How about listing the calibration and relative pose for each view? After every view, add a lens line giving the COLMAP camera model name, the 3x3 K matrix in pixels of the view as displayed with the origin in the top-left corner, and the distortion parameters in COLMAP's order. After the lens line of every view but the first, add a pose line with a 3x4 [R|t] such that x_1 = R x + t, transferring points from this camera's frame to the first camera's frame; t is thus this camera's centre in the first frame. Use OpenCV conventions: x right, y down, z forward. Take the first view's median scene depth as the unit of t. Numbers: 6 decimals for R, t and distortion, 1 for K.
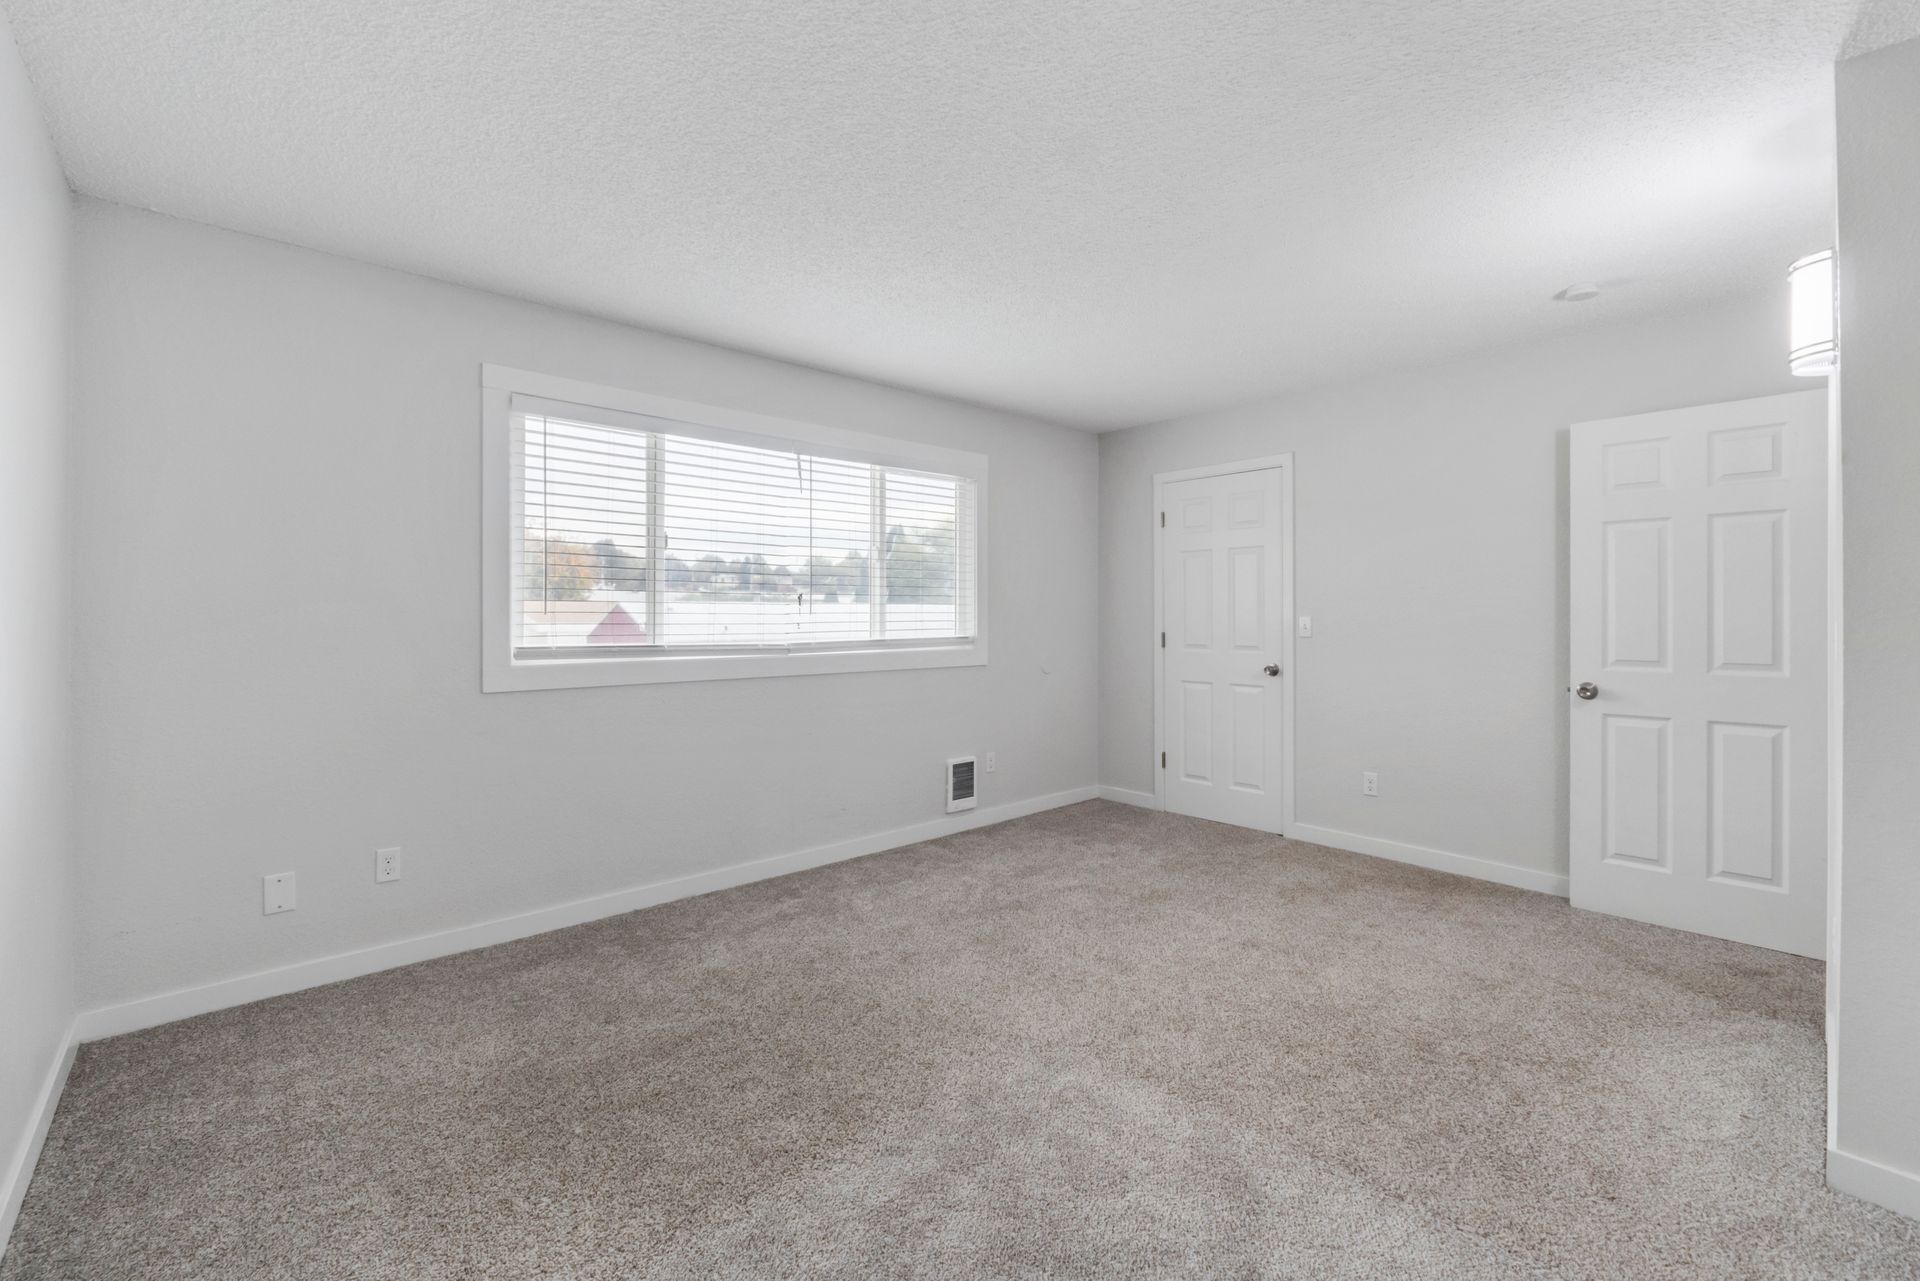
lens RADIAL K [[798.8, 0, 970.3], [0, 798.8, 625.0], [0, 0, 1]] dist [-0.012444, -0.000003]
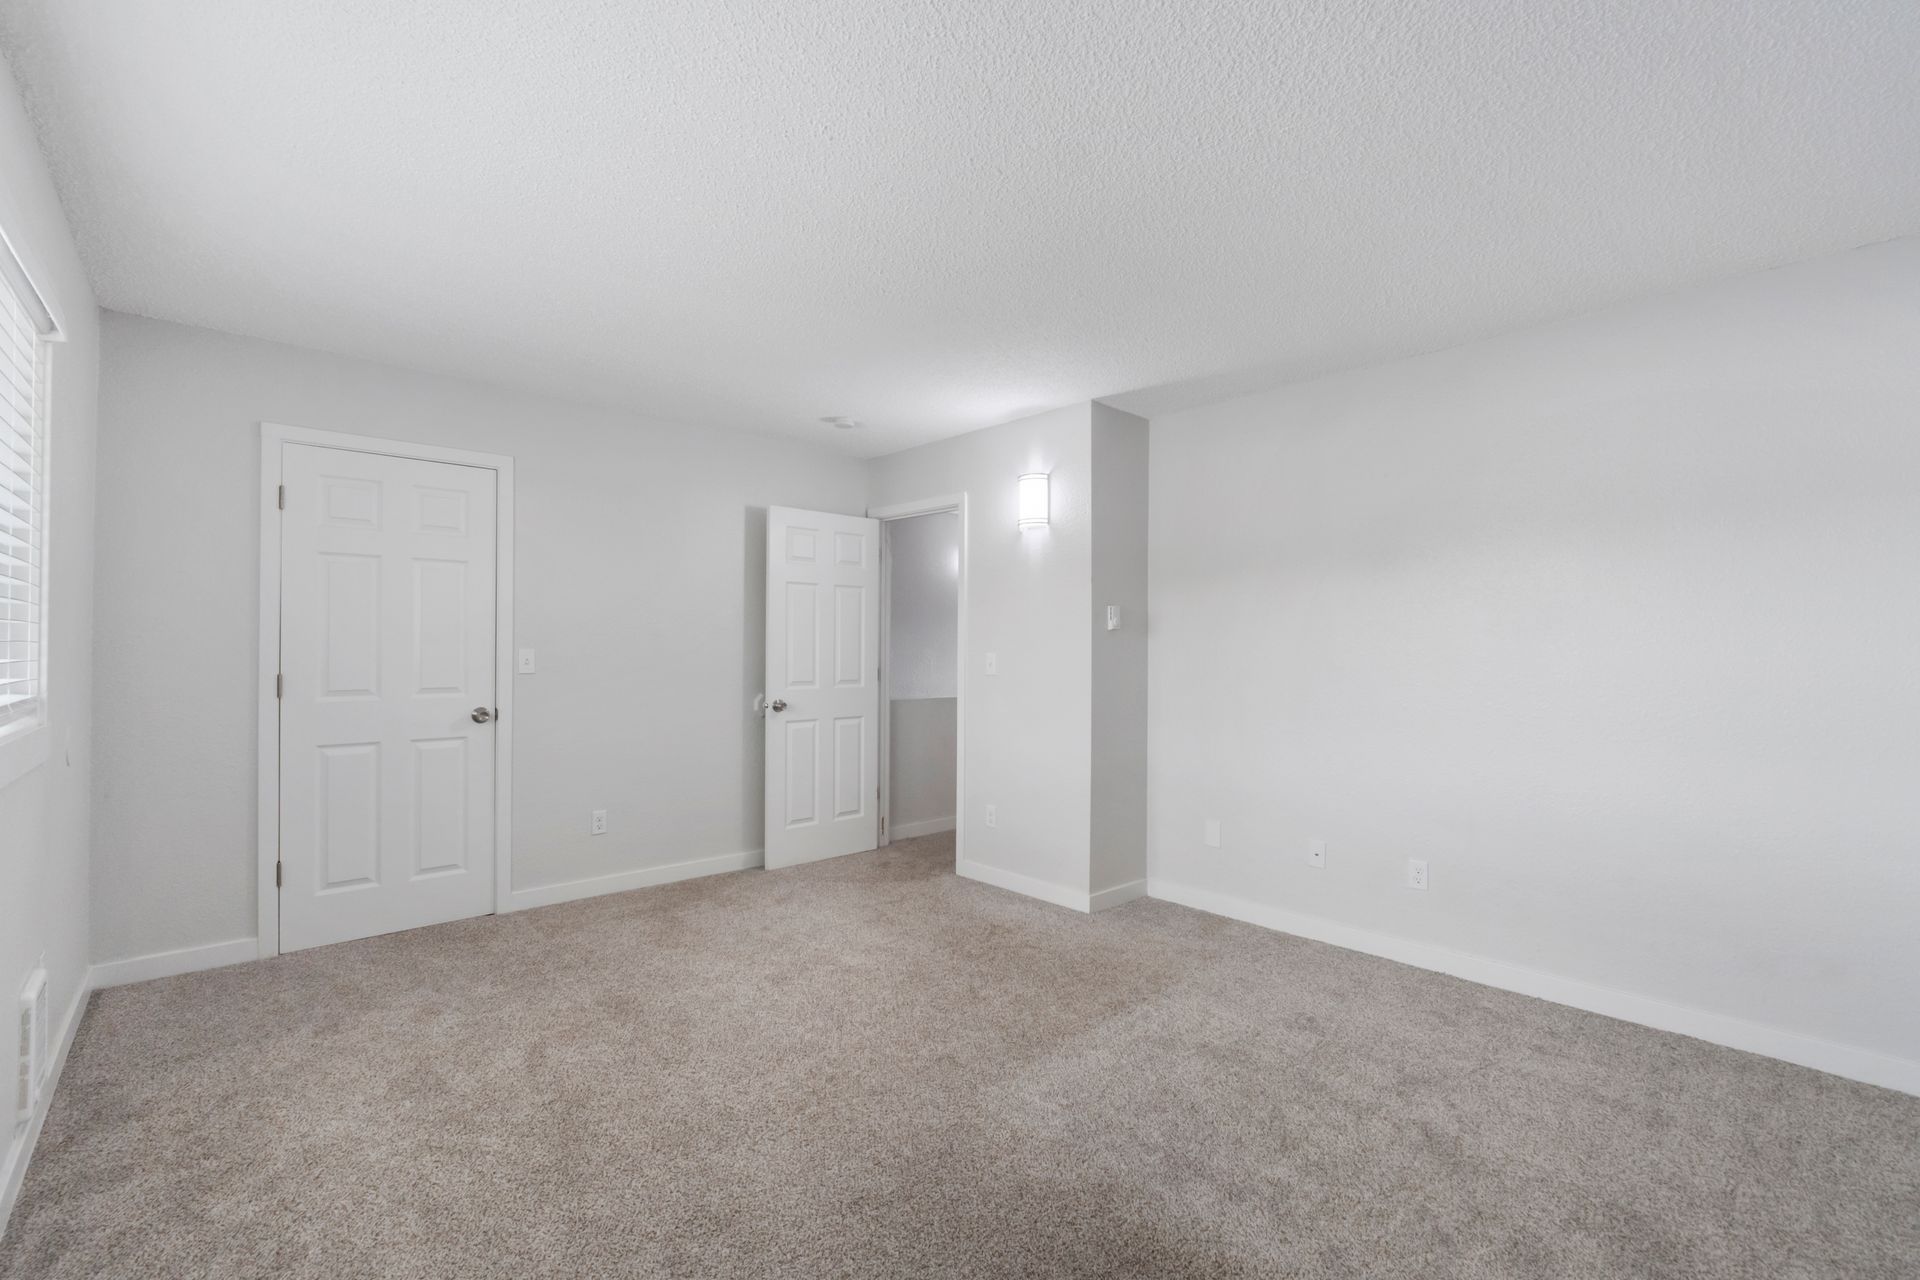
lens RADIAL K [[793.8, 0, 960.0], [0, 793.8, 640.0], [0, 0, 1]] dist [-0.015232, -0.000221]
pose [[0.007334, 0.013690, 0.999879, -0.564184], [0.005254, 0.999892, -0.013729, -0.008701], [-0.999959, 0.005354, 0.007261, 0.671180]]
